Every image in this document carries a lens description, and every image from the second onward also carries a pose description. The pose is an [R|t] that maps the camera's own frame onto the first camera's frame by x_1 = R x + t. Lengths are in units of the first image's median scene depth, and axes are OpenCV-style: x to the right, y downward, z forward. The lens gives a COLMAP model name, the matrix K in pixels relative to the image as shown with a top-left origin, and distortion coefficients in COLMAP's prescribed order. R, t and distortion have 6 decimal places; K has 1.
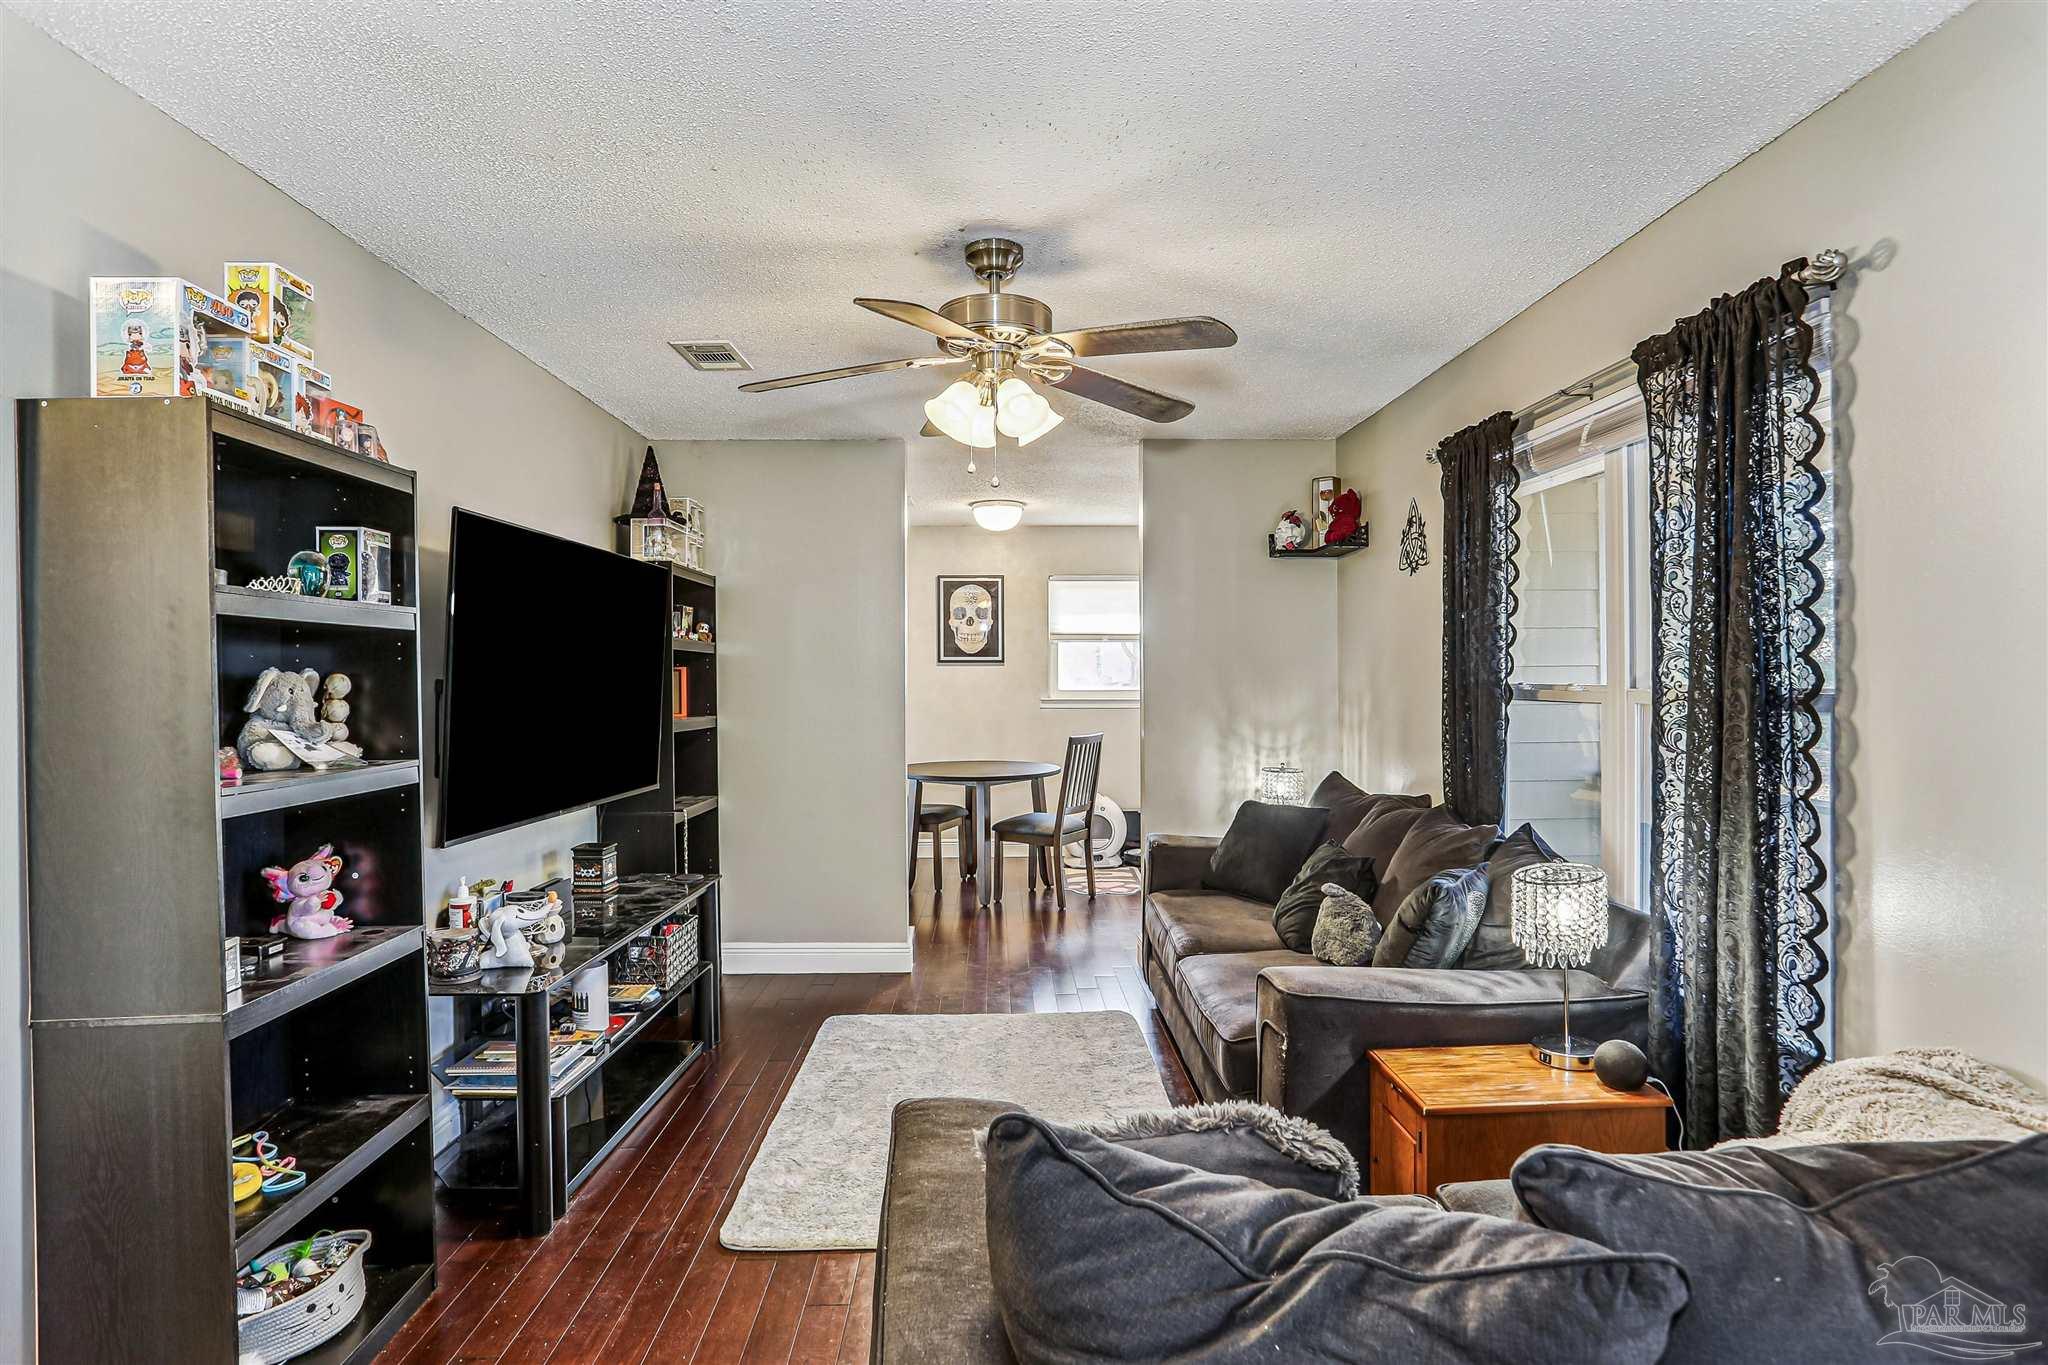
lens RADIAL K [[1077.6, 0, 1031.0], [0, 1077.6, 680.7], [0, 0, 1]] dist [-0.049352, 0.031469]
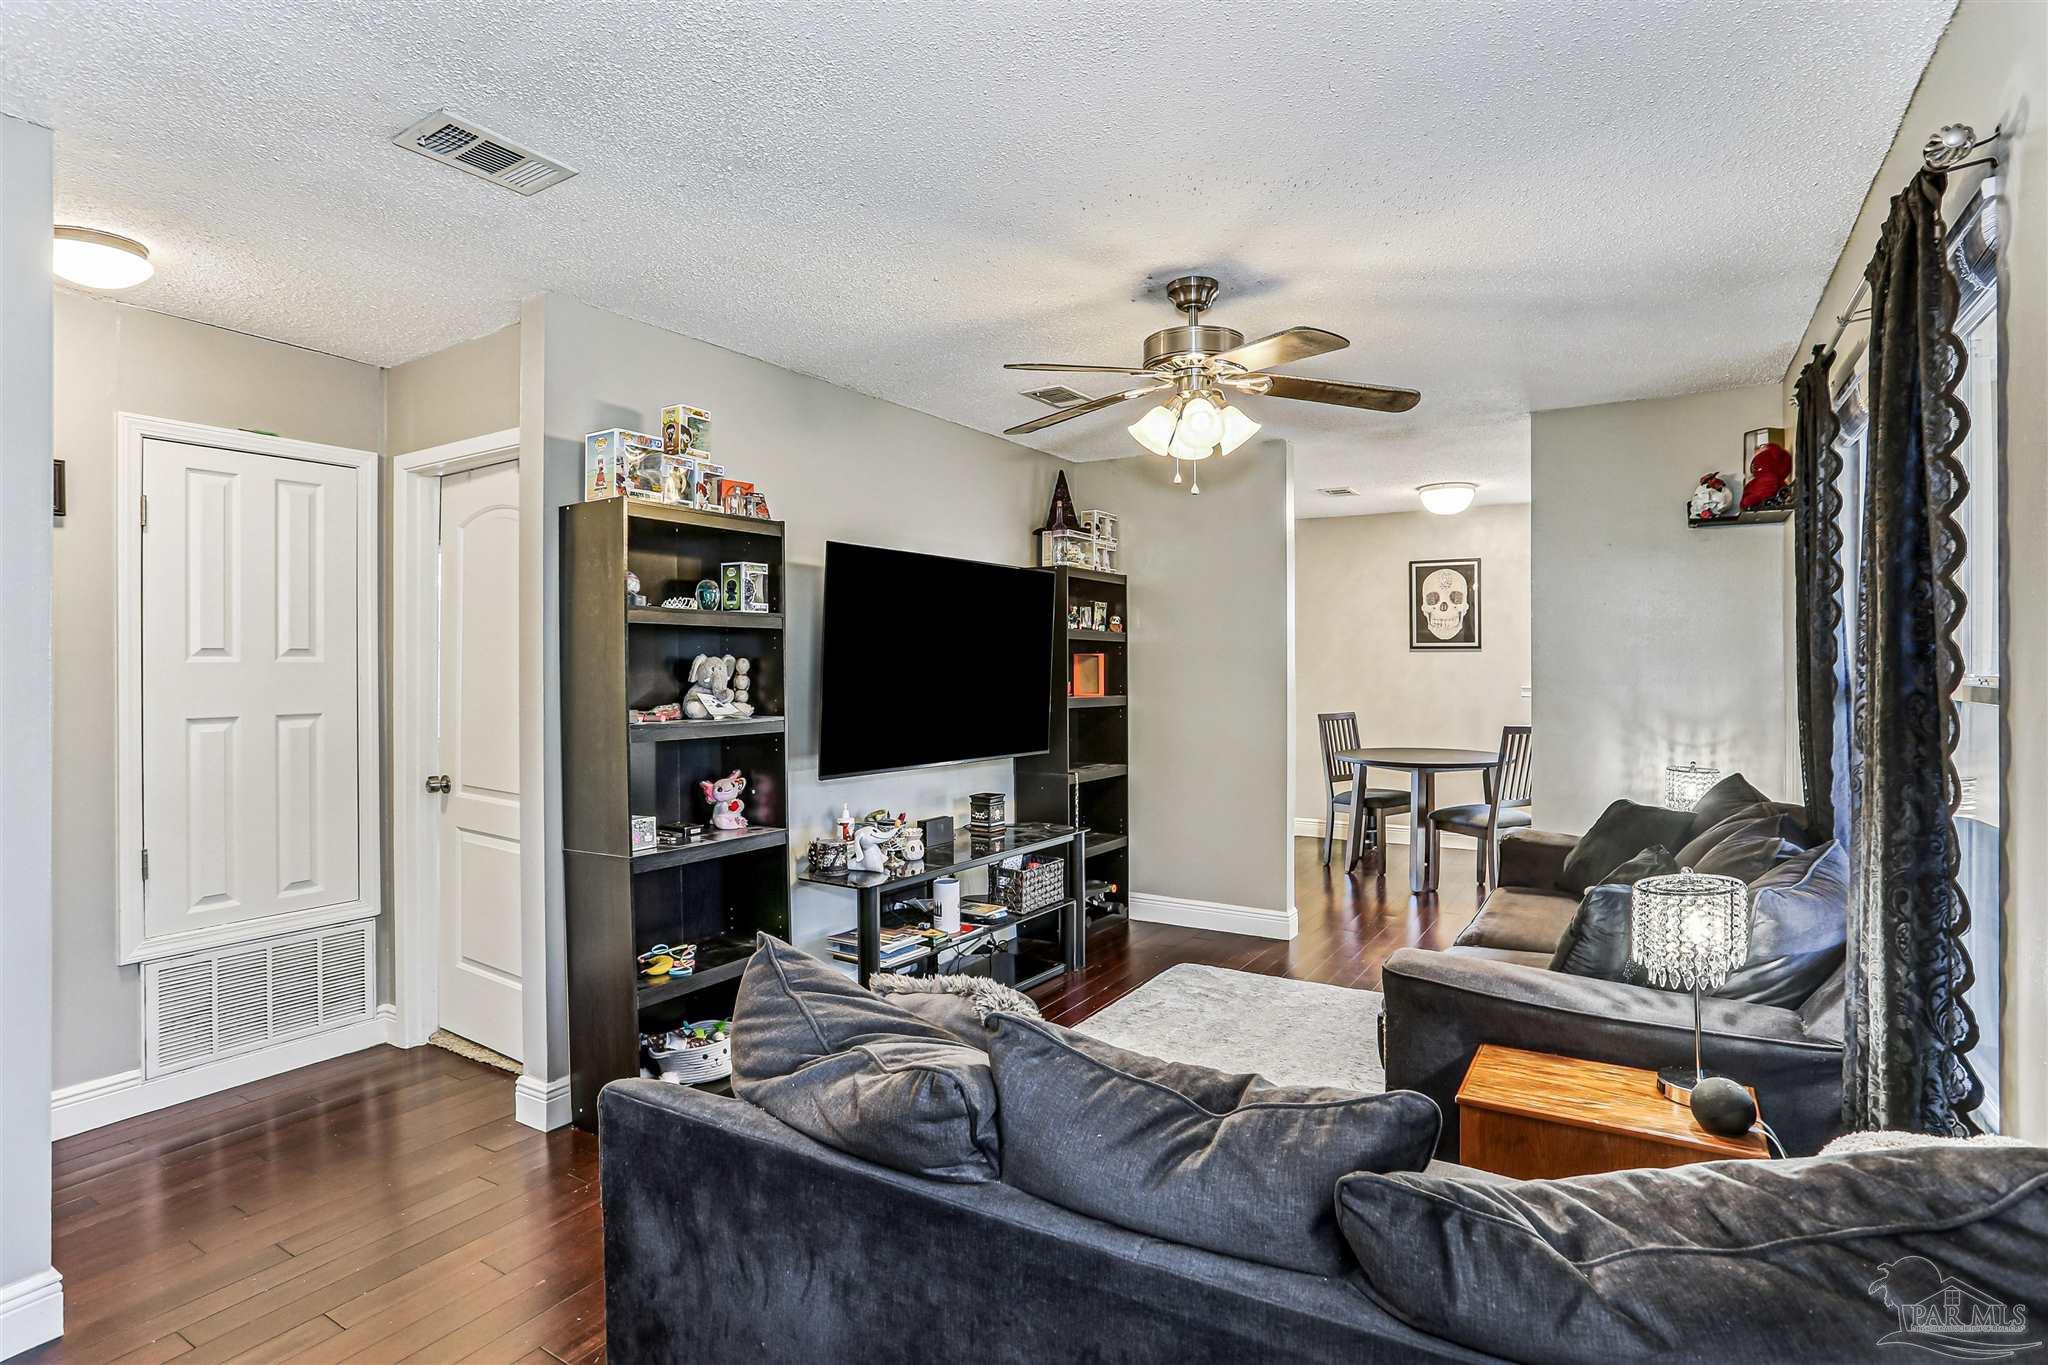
lens RADIAL K [[1077.6, 0, 1028.6], [0, 1077.6, 671.6], [0, 0, 1]] dist [-0.049352, 0.031469]
pose [[0.825926, 0.008337, -0.563717, 0.467944], [-0.005802, 0.999963, 0.006288, 0.000406], [0.563749, -0.001923, 0.825944, -0.037271]]
